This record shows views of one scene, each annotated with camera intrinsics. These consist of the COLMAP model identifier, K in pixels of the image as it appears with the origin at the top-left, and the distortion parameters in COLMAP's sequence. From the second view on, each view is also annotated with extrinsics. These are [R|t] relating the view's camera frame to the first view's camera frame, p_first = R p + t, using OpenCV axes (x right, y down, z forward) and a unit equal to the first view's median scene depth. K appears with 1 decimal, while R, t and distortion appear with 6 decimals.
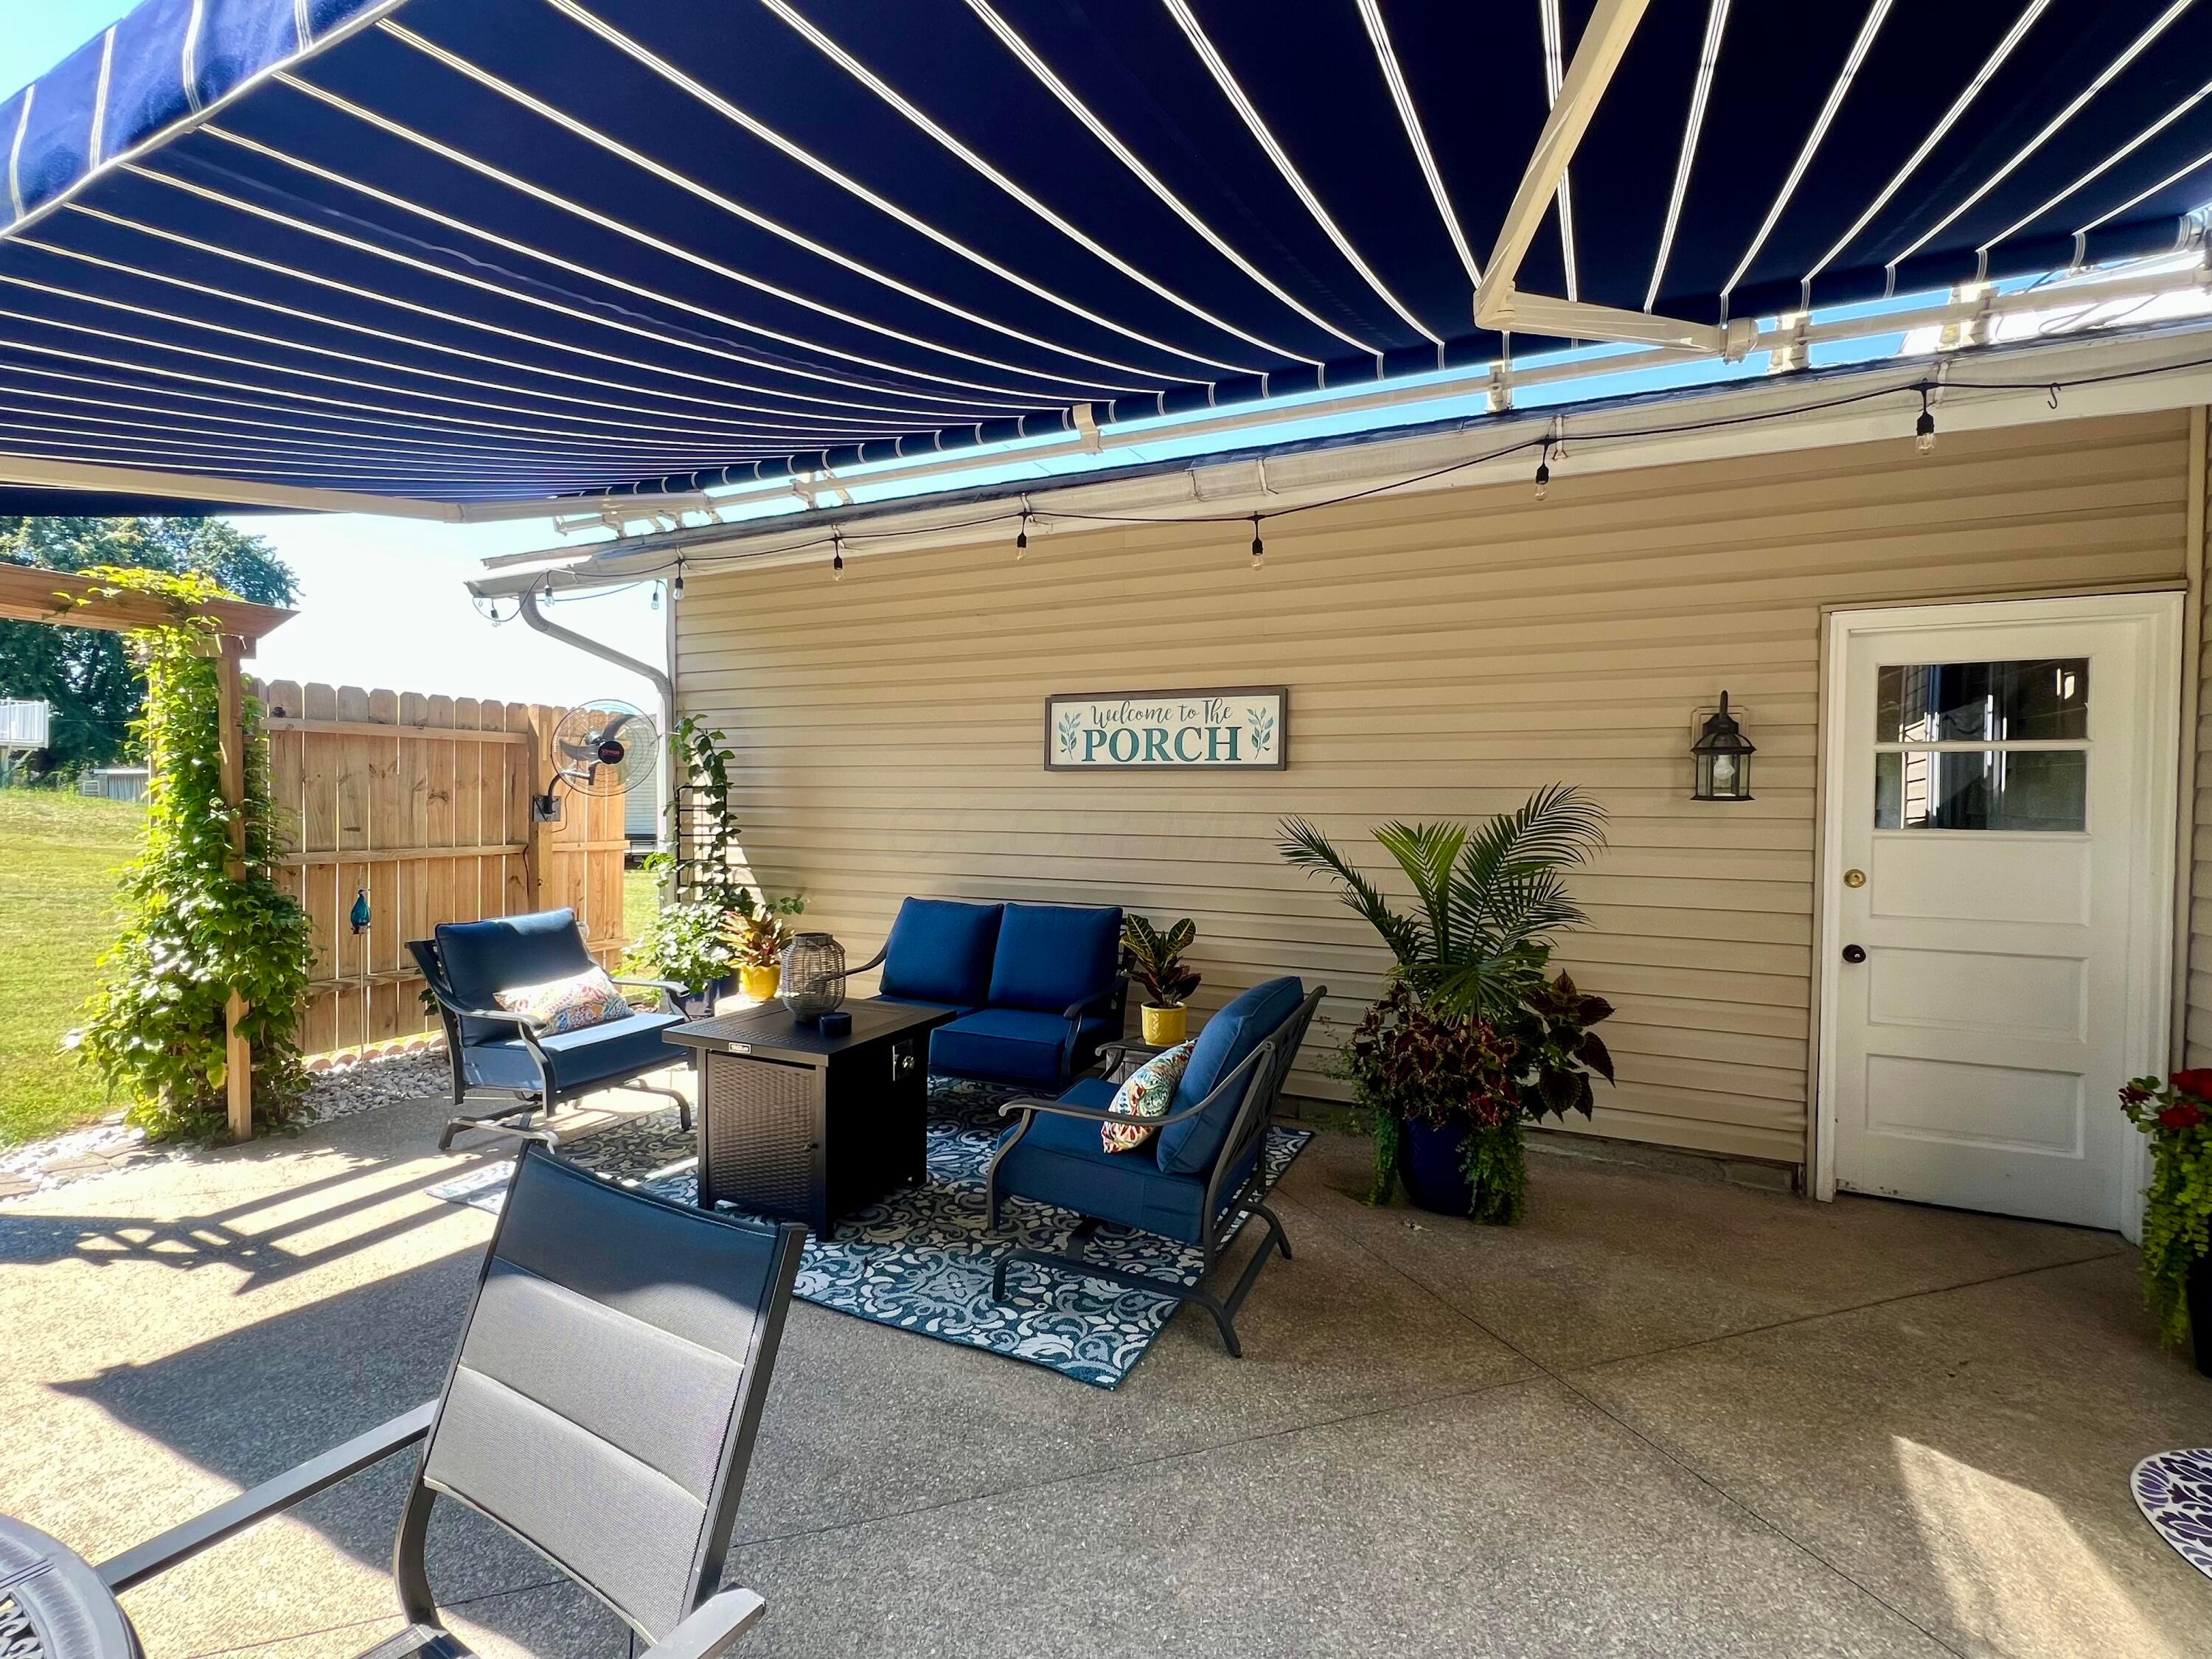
lens RADIAL K [[1004.6, 0, 1108.8], [0, 1004.6, 825.7], [0, 0, 1]] dist [-0.000066, -0.000070]
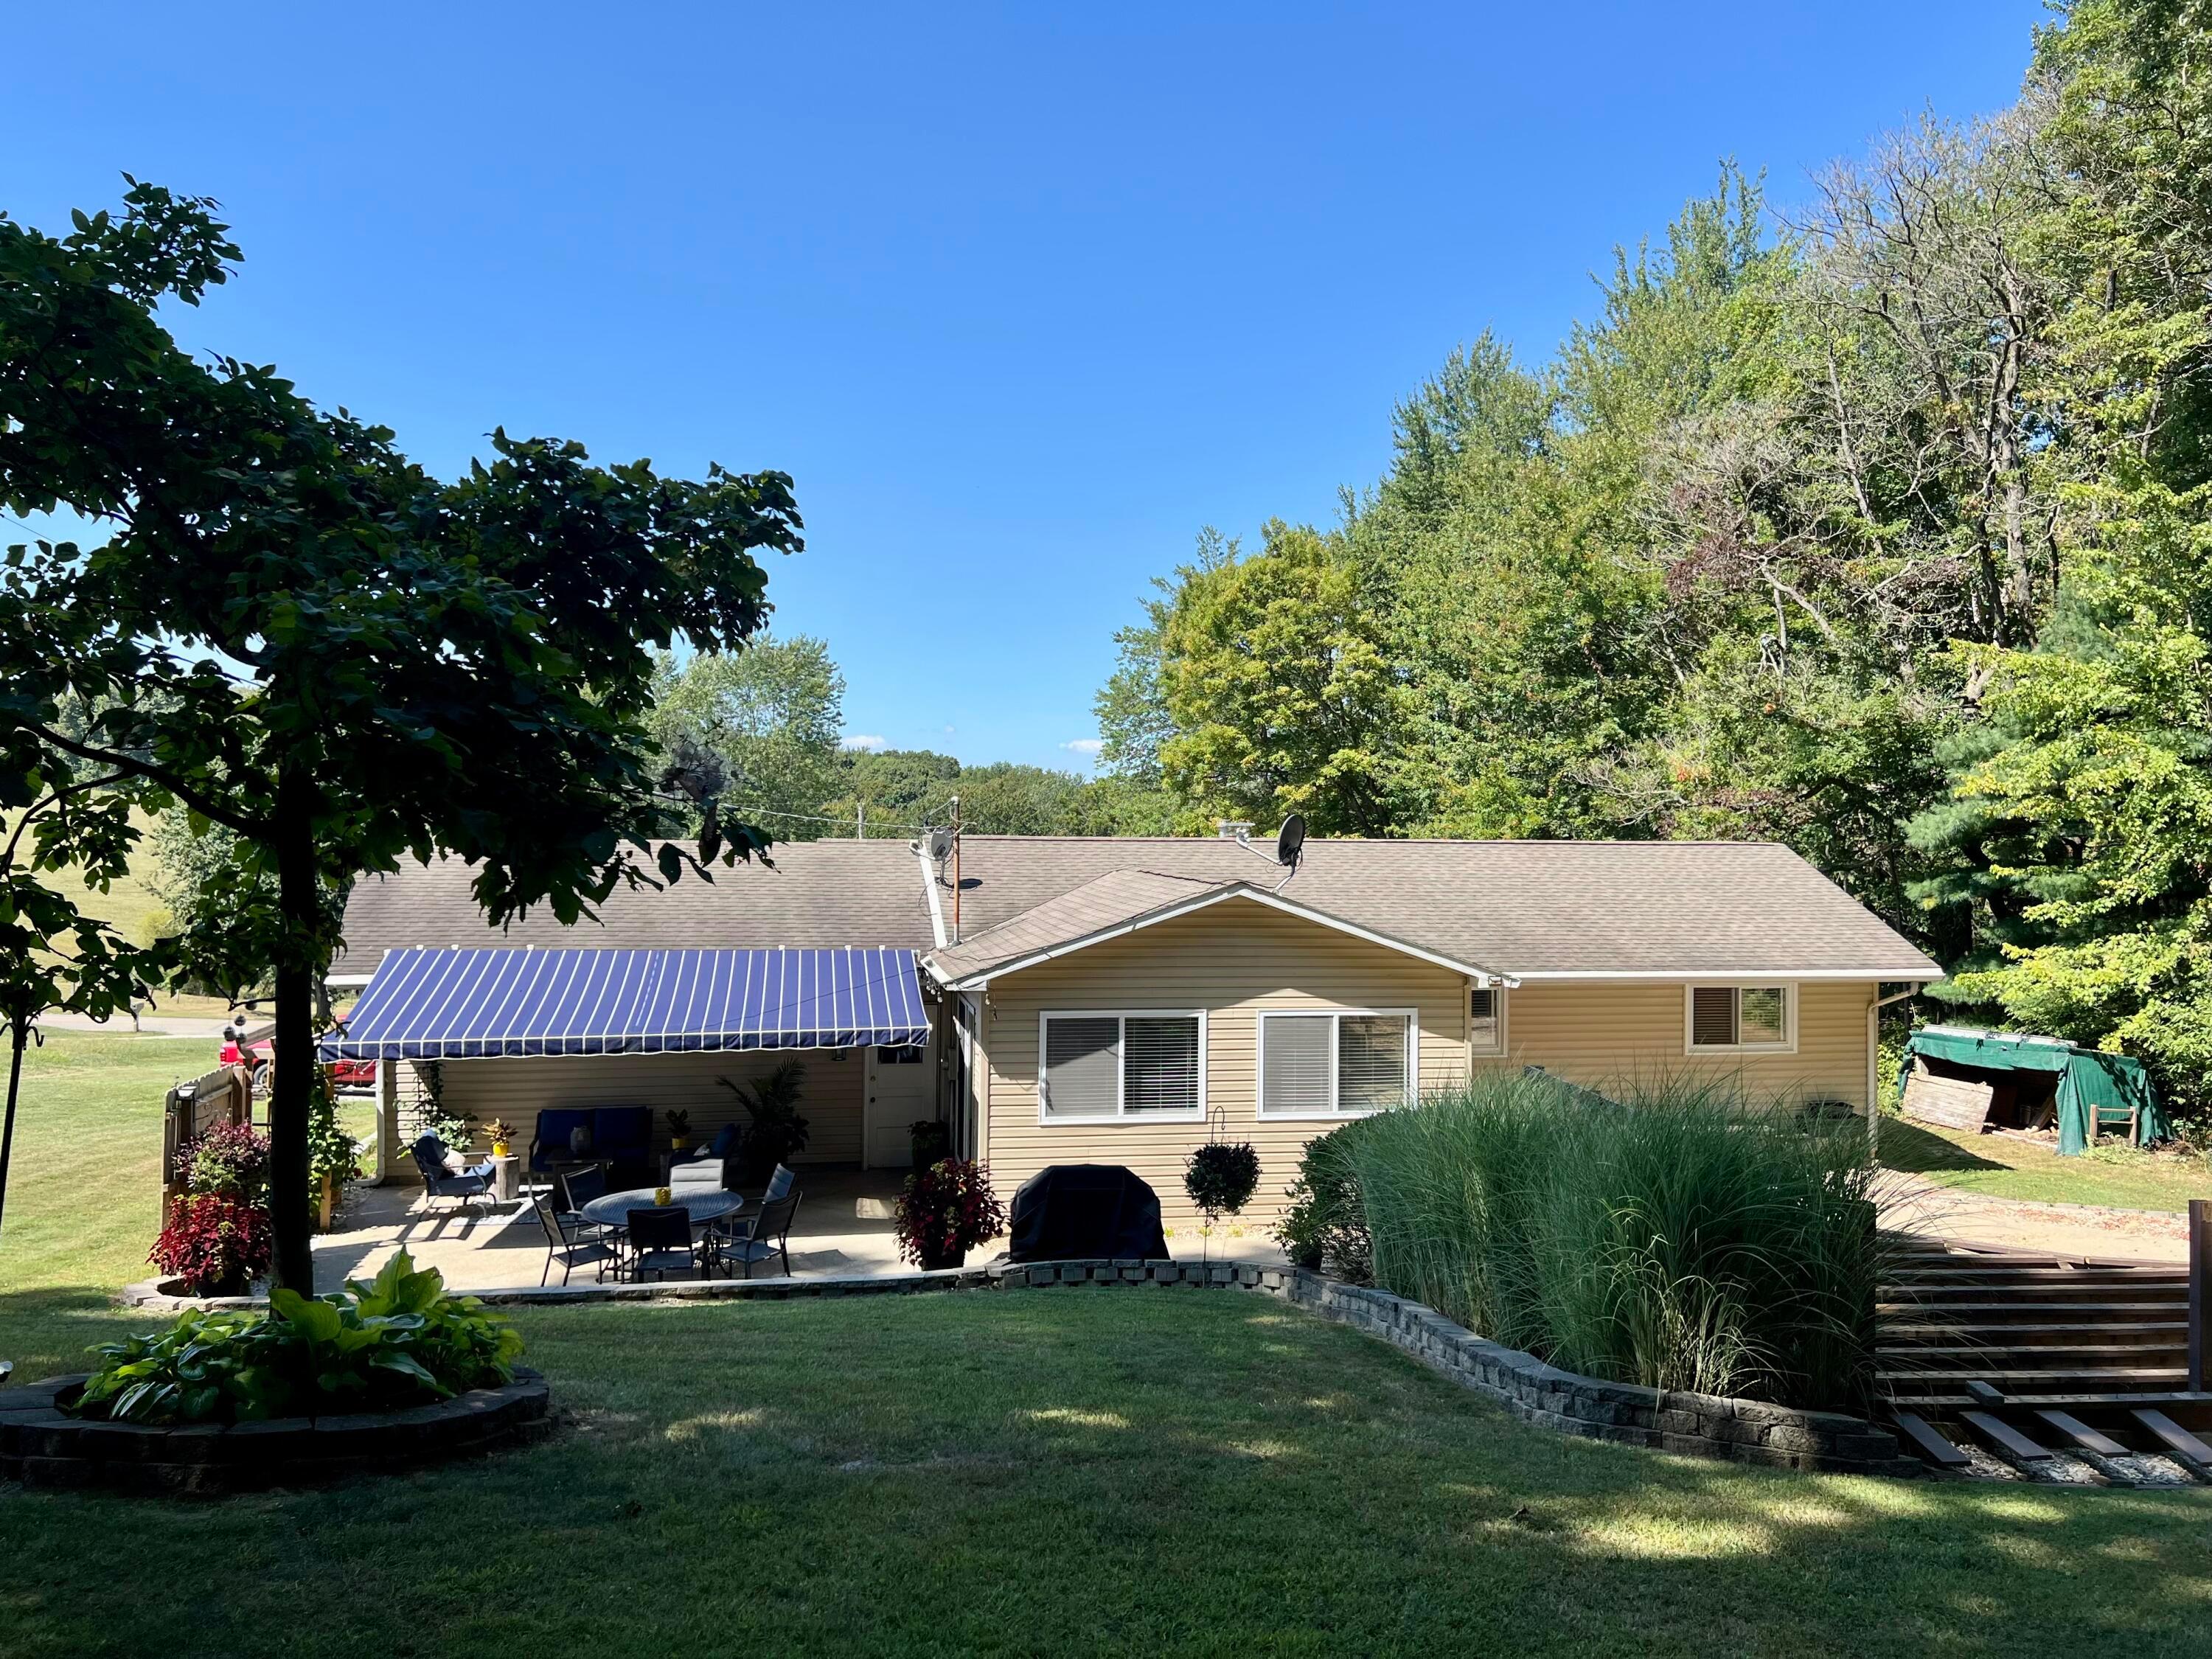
lens RADIAL K [[1663.8, 0, 1114.9], [0, 1663.8, 838.4], [0, 0, 1]] dist [0.061856, -0.021077]
pose [[0.810553, -0.003244, 0.585657, -1.978522], [0.013642, 0.999818, -0.013342, -0.693289], [-0.585507, 0.018803, 0.810449, -4.217607]]
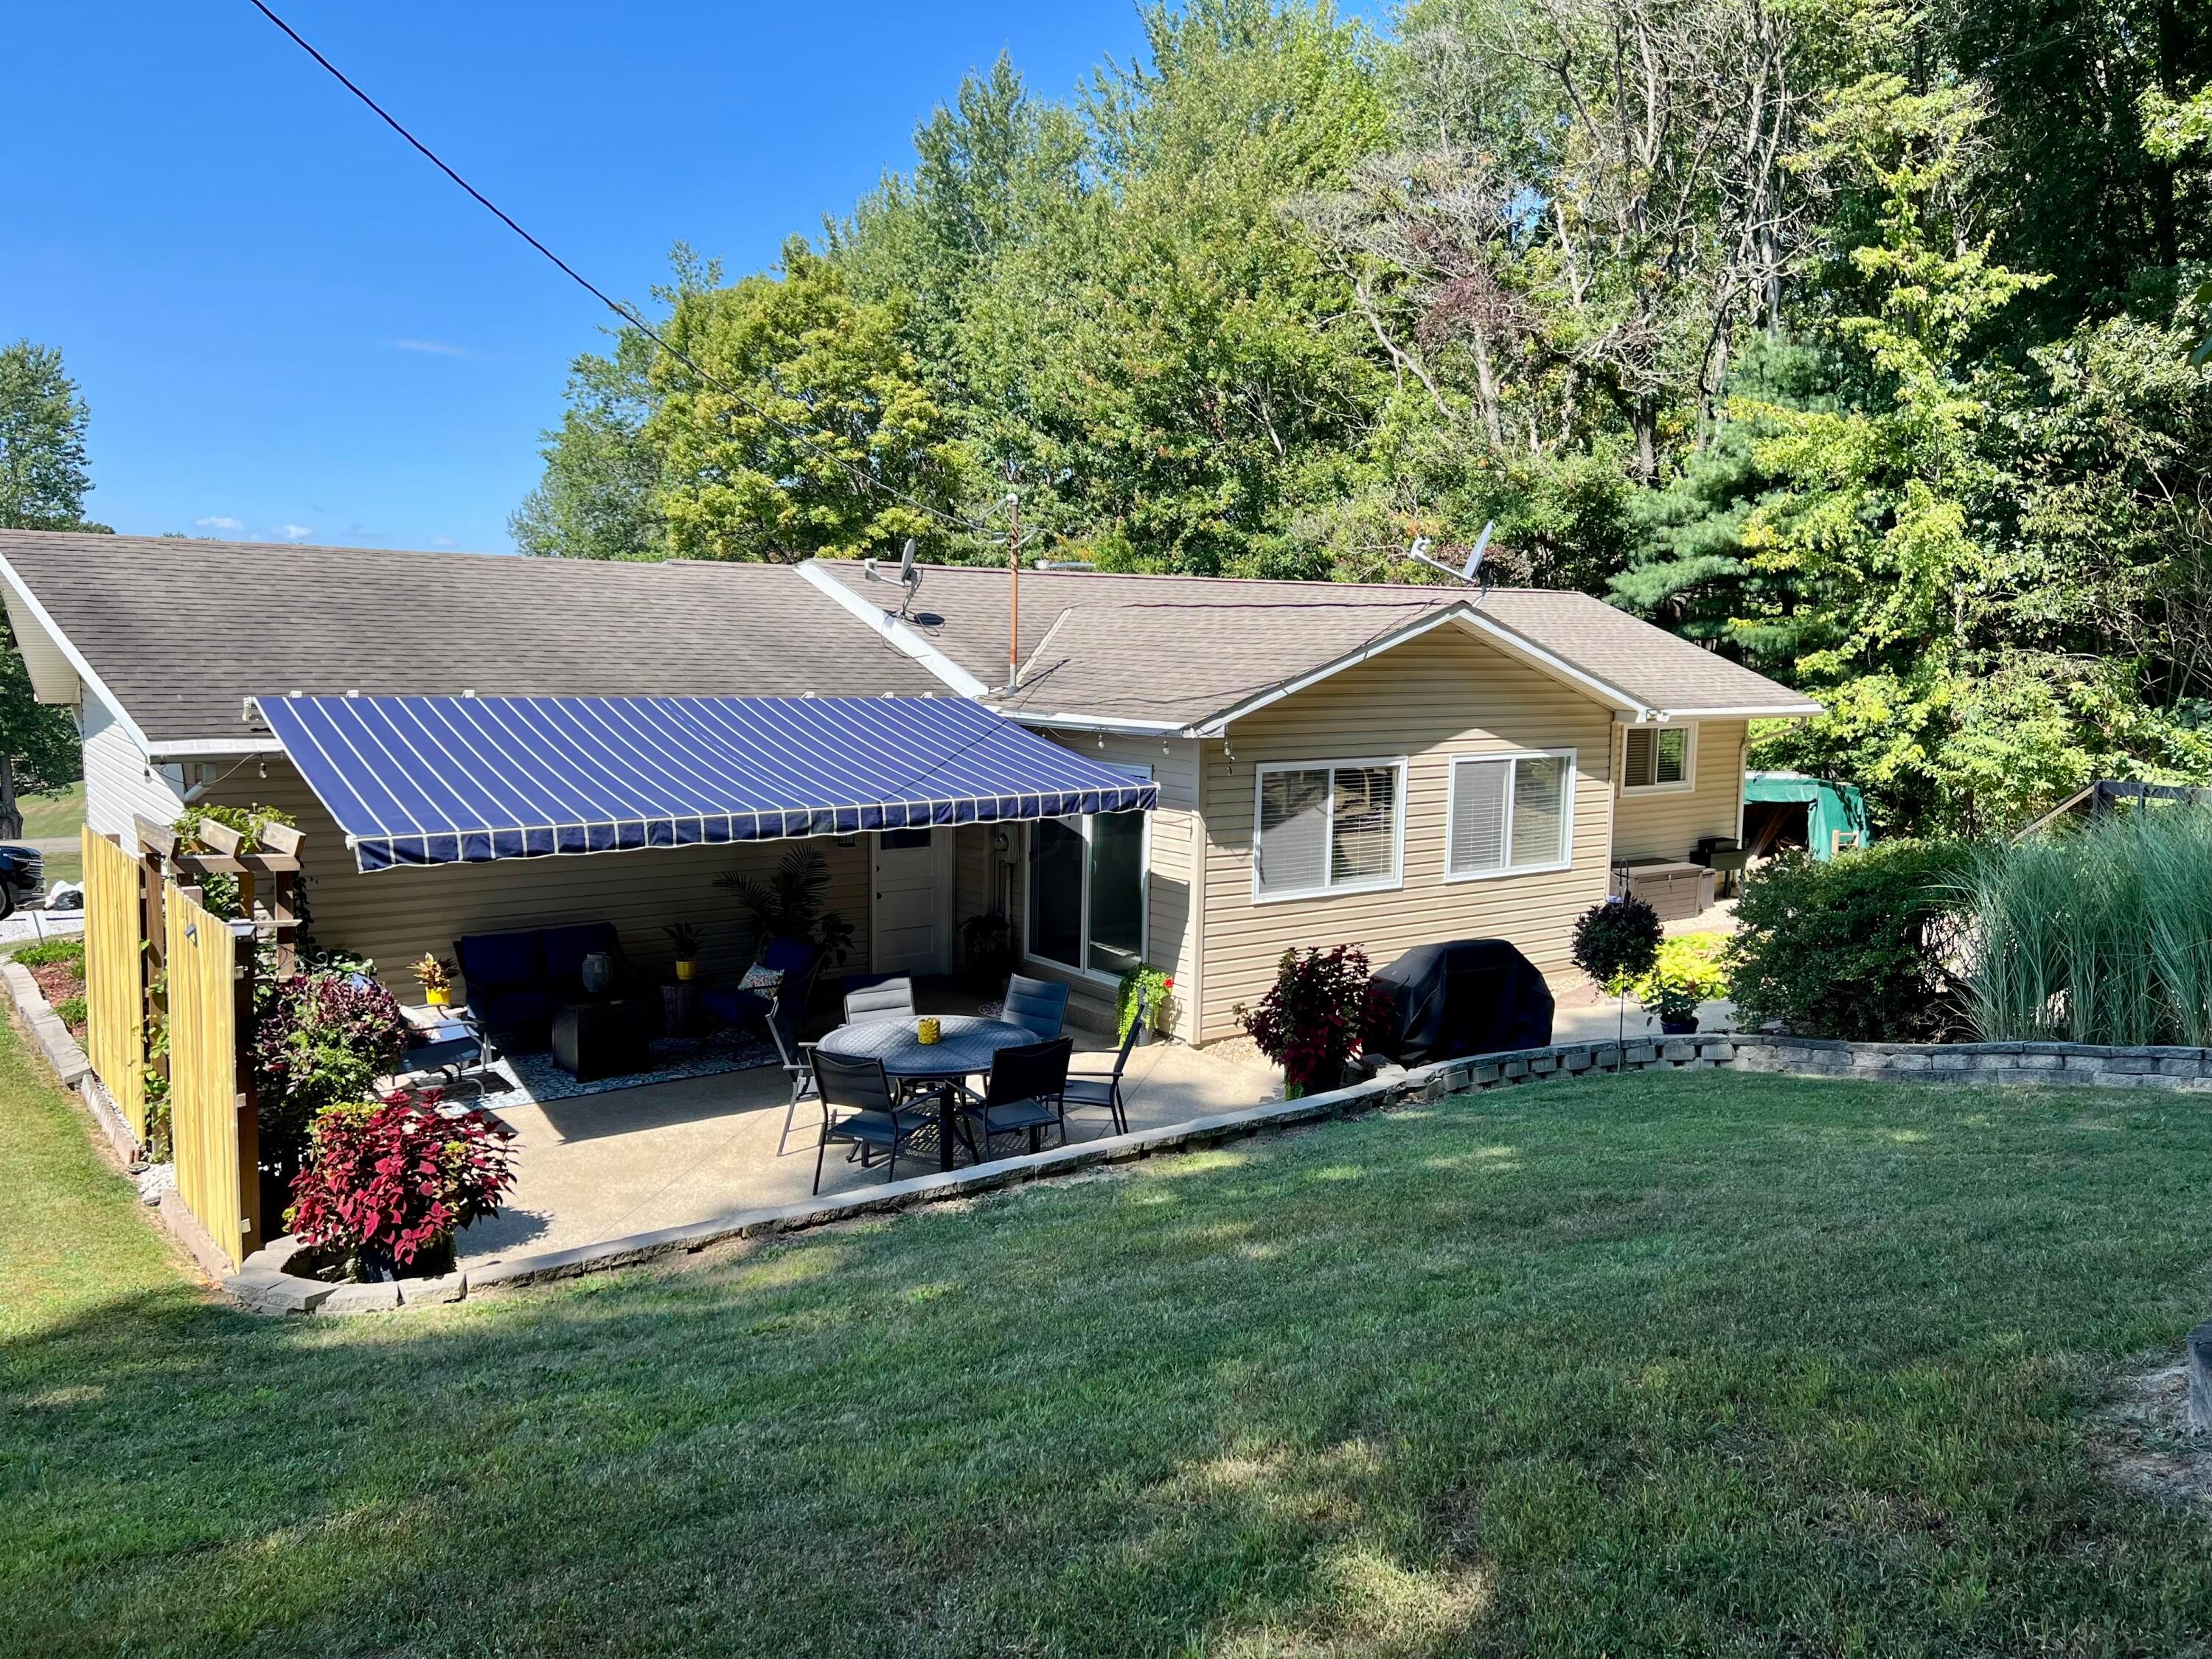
lens RADIAL K [[1663.8, 0, 1125.0], [0, 1663.8, 837.4], [0, 0, 1]] dist [0.061856, -0.021077]
pose [[0.459682, -0.107064, 0.881606, -2.874965], [0.013508, 0.993435, 0.113602, -0.526669], [-0.887981, -0.040312, 0.458111, -1.639719]]
